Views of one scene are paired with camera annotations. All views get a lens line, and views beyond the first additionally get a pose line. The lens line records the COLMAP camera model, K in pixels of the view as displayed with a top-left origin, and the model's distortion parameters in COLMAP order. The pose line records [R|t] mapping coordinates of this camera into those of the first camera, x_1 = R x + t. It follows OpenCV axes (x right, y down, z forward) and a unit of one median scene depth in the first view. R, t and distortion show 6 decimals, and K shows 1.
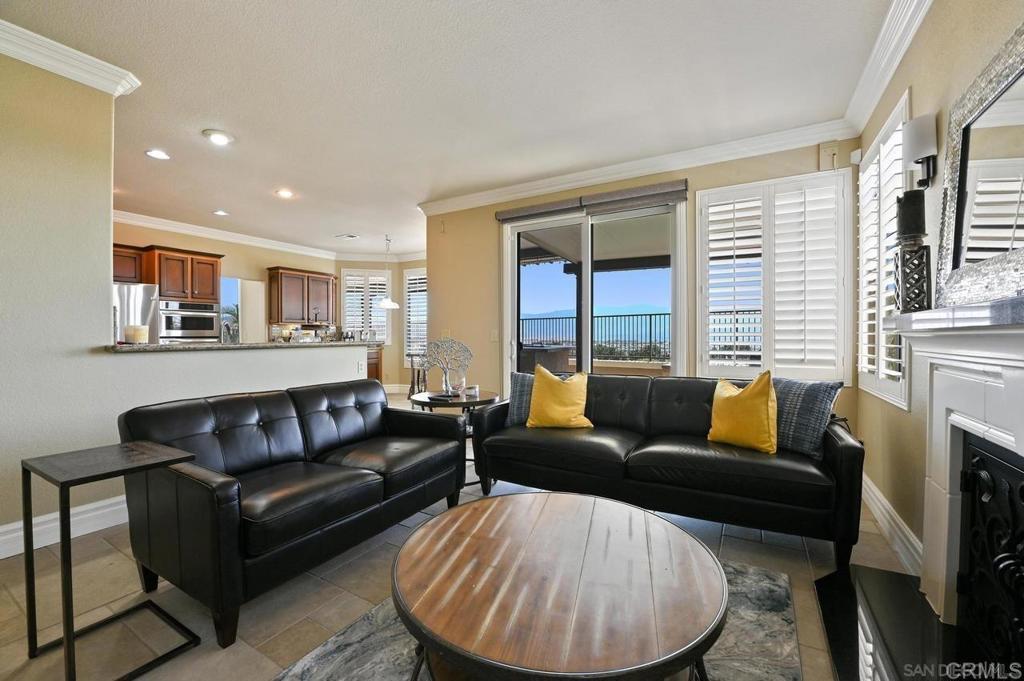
lens RADIAL K [[423.4, 0, 517.6], [0, 423.4, 339.7], [0, 0, 1]] dist [-0.000859, -0.000031]
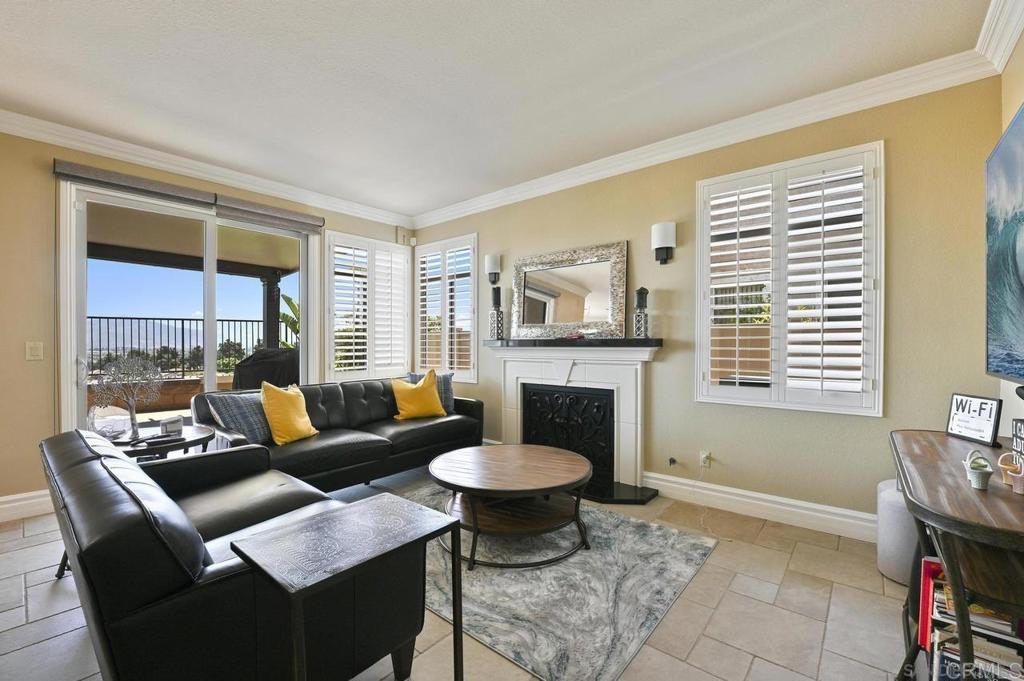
lens RADIAL K [[423.4, 0, 515.3], [0, 423.4, 343.5], [0, 0, 1]] dist [-0.000859, -0.000031]
pose [[0.199188, 0.002043, 0.979959, -0.656434], [0.015147, 0.999872, -0.005164, -0.009212], [-0.979844, 0.015872, 0.199132, 0.229528]]
